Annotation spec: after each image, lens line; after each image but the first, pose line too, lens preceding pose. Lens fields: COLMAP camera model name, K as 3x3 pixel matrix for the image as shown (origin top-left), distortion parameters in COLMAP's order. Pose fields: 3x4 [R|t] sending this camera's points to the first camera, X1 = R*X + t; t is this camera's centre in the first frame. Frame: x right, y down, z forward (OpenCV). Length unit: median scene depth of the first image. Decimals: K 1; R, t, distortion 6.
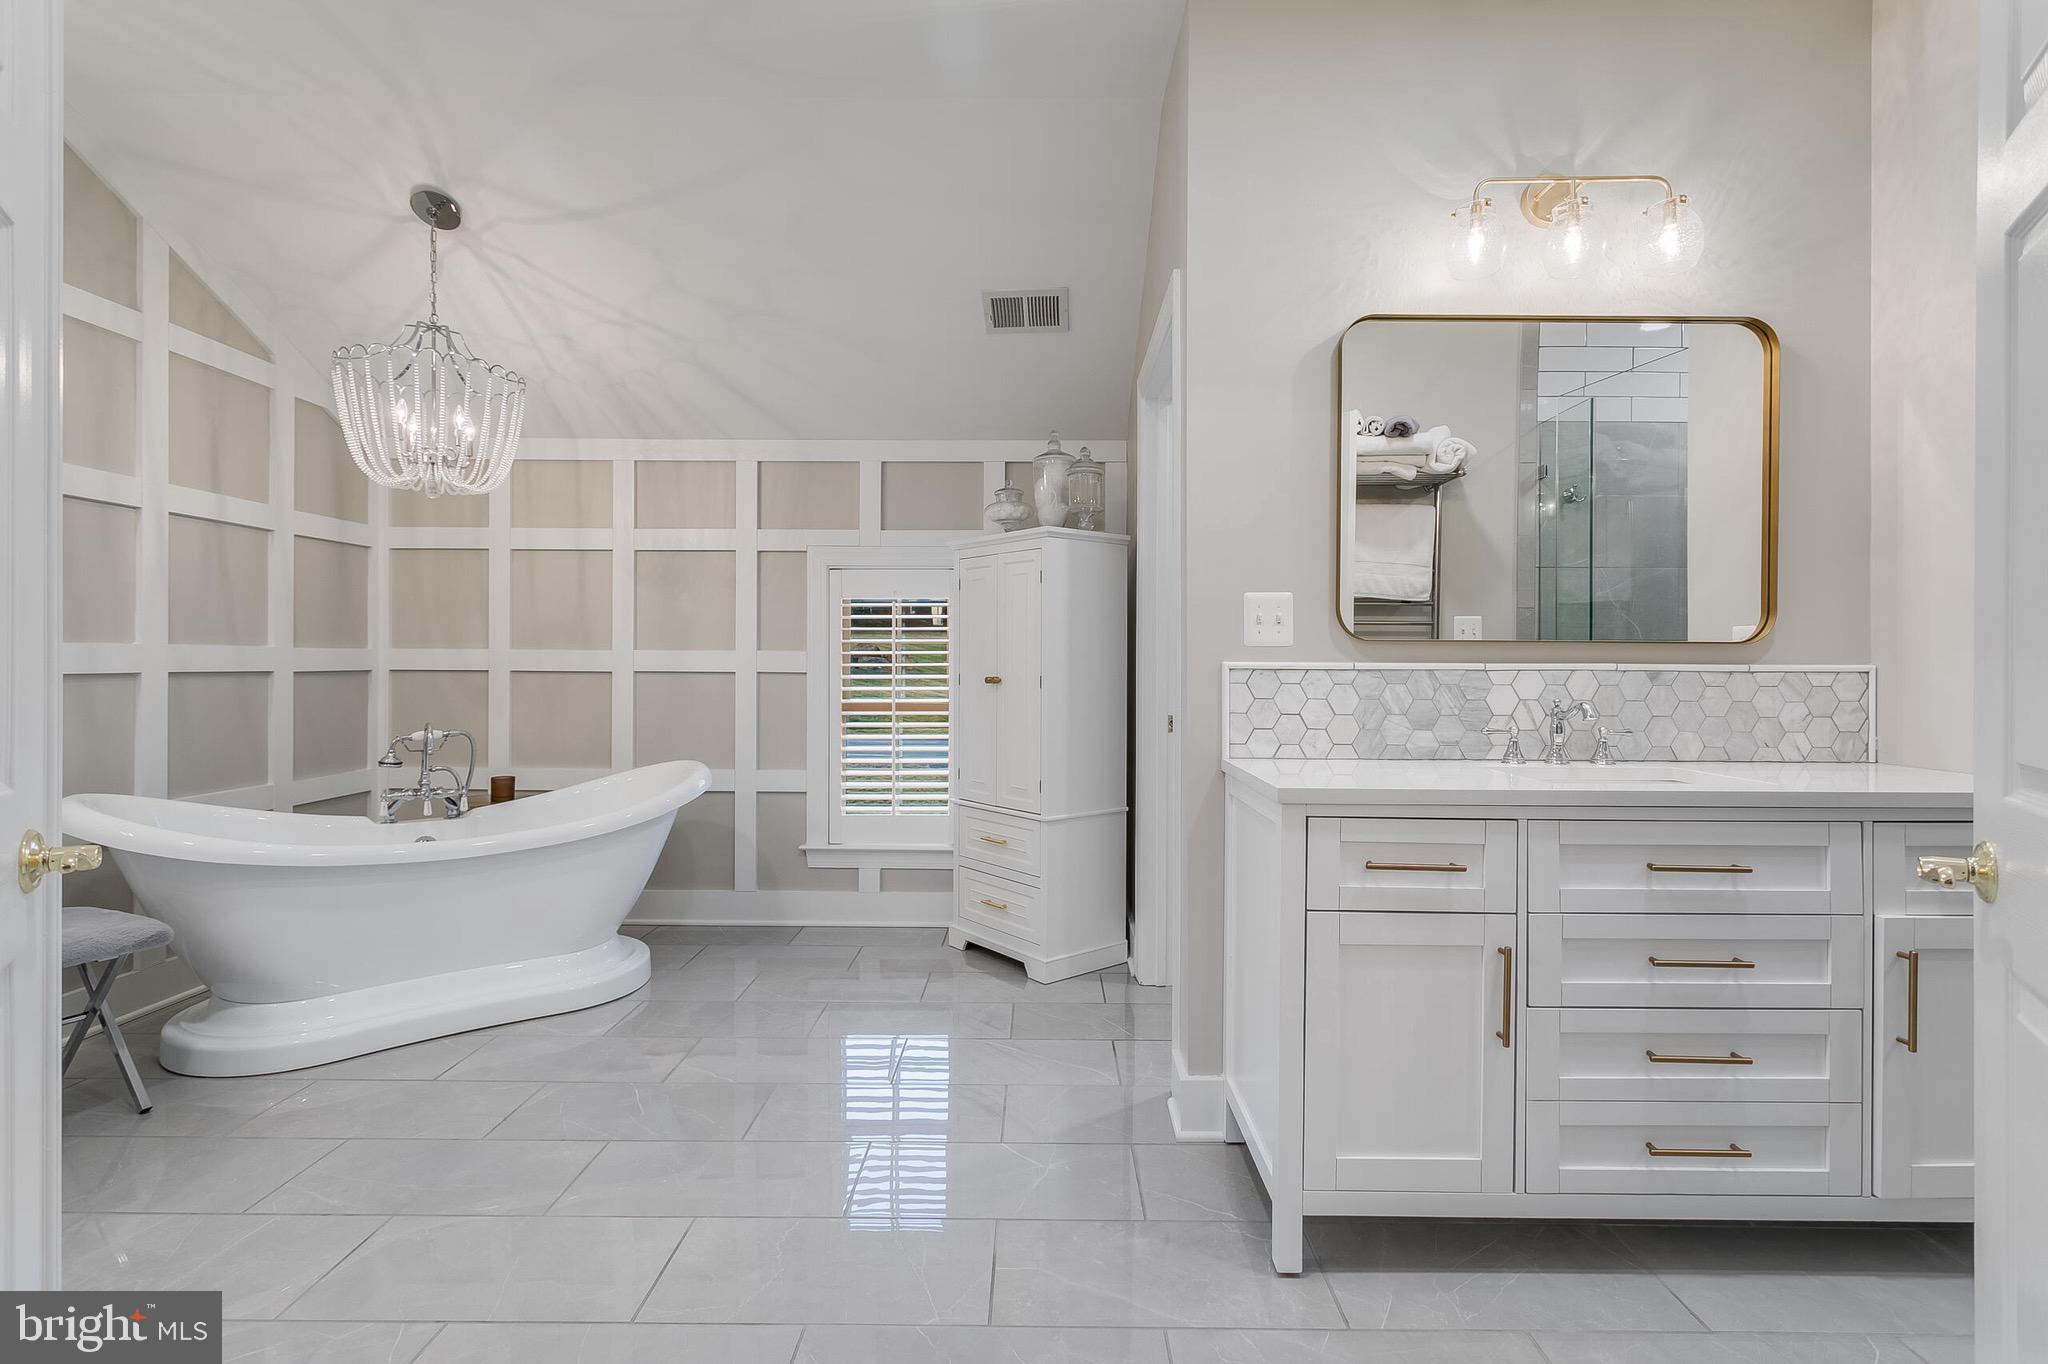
lens RADIAL K [[973.5, 0, 1040.0], [0, 973.5, 666.4], [0, 0, 1]] dist [0.003451, 0.000792]
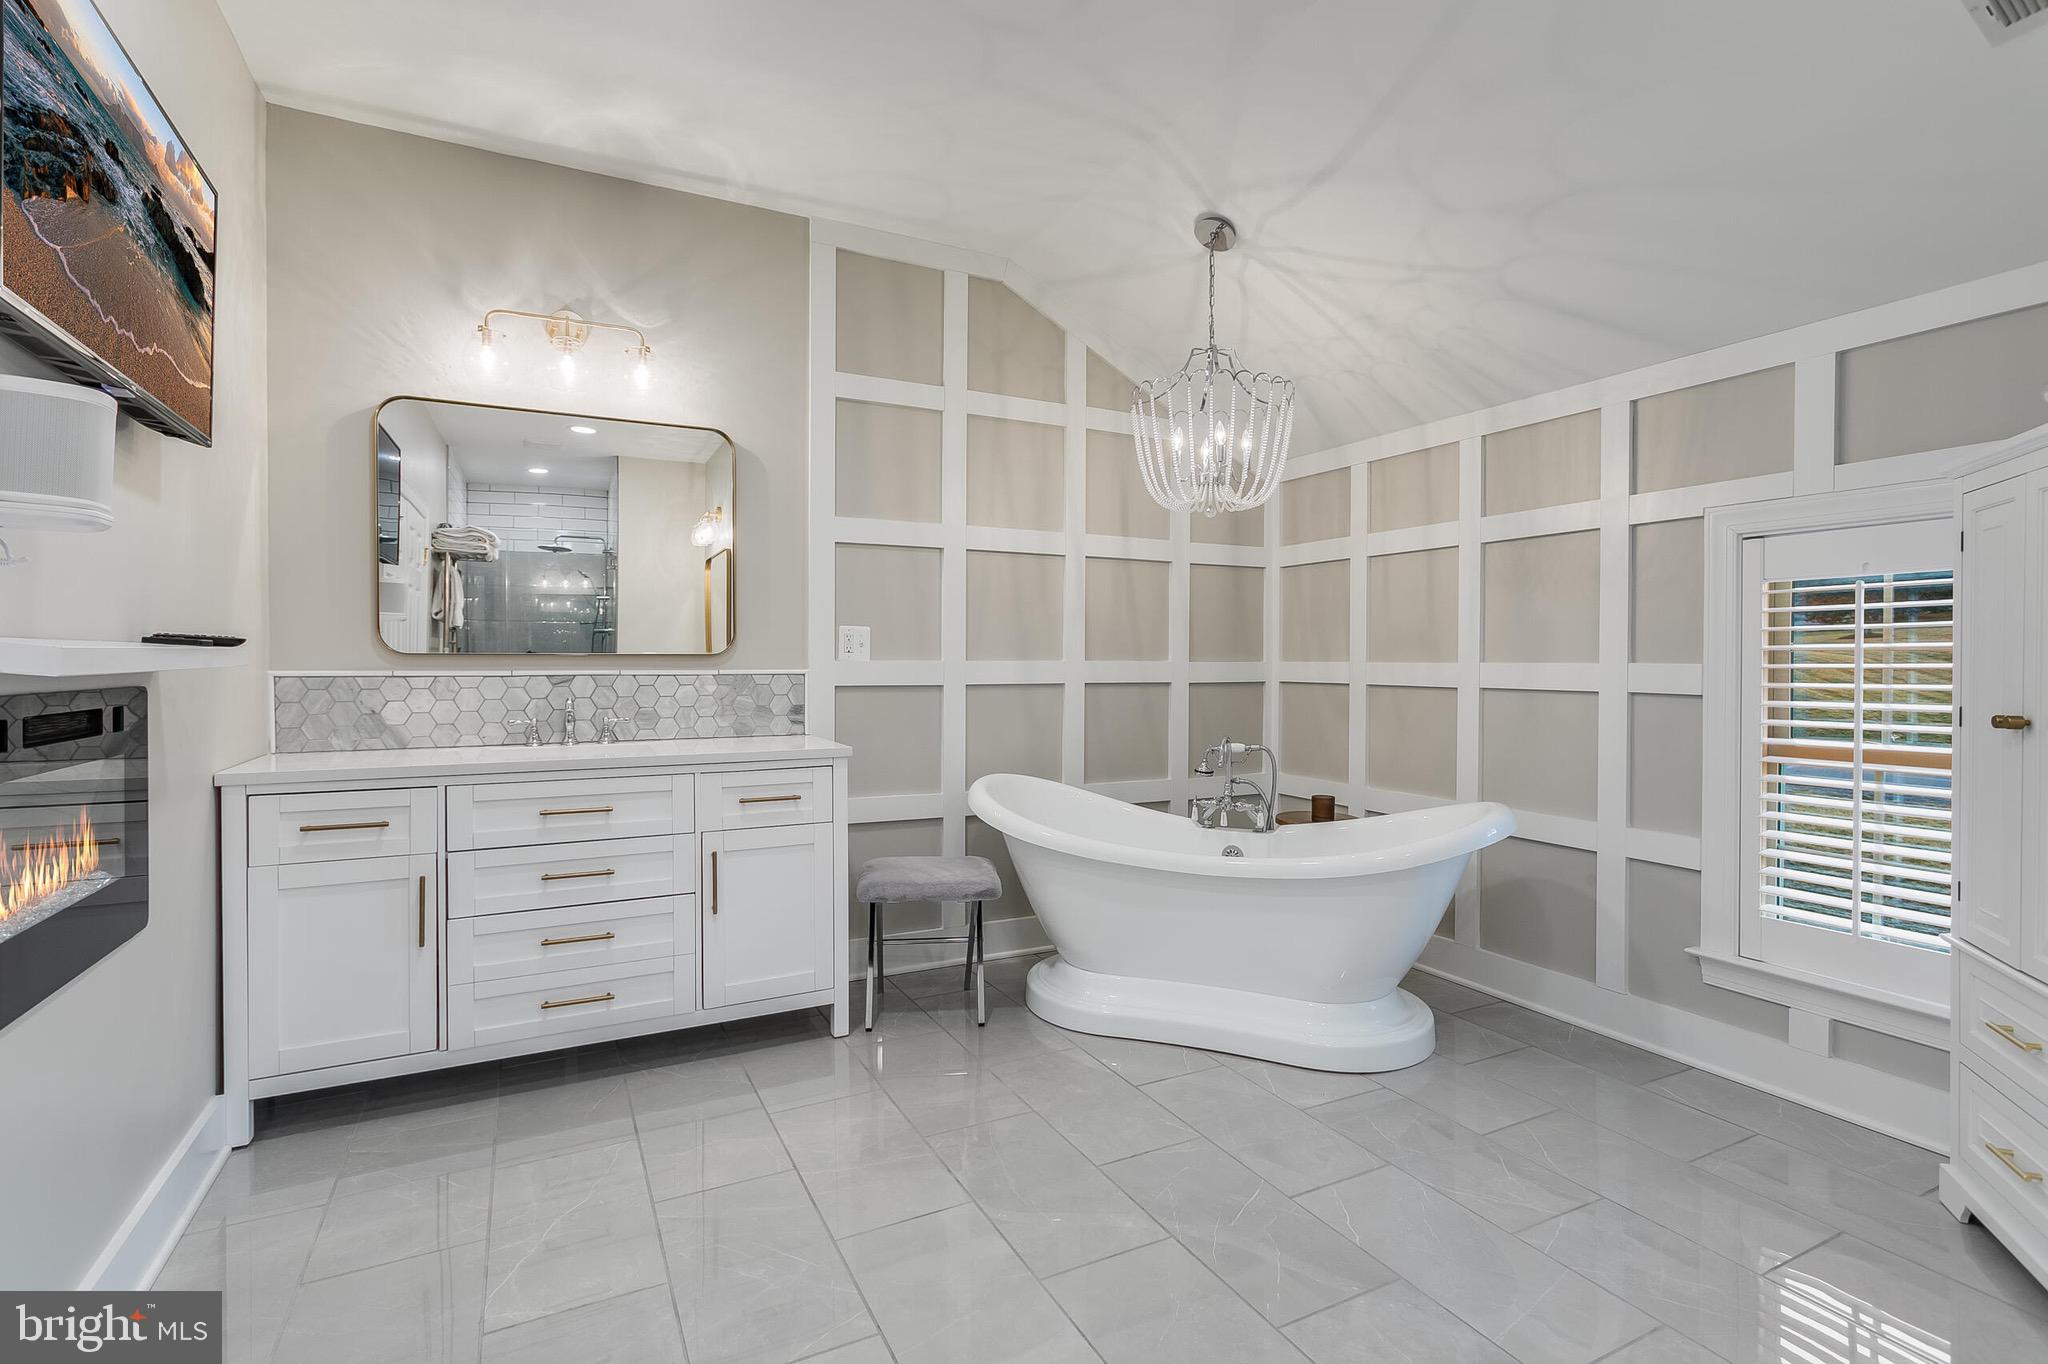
lens RADIAL K [[973.5, 0, 1026.5], [0, 973.5, 673.2], [0, 0, 1]] dist [0.003451, 0.000792]
pose [[0.460069, 0.007737, -0.887850, 0.185960], [-0.004508, 0.999969, 0.006379, -0.014016], [0.887872, 0.001068, 0.460089, 0.336637]]
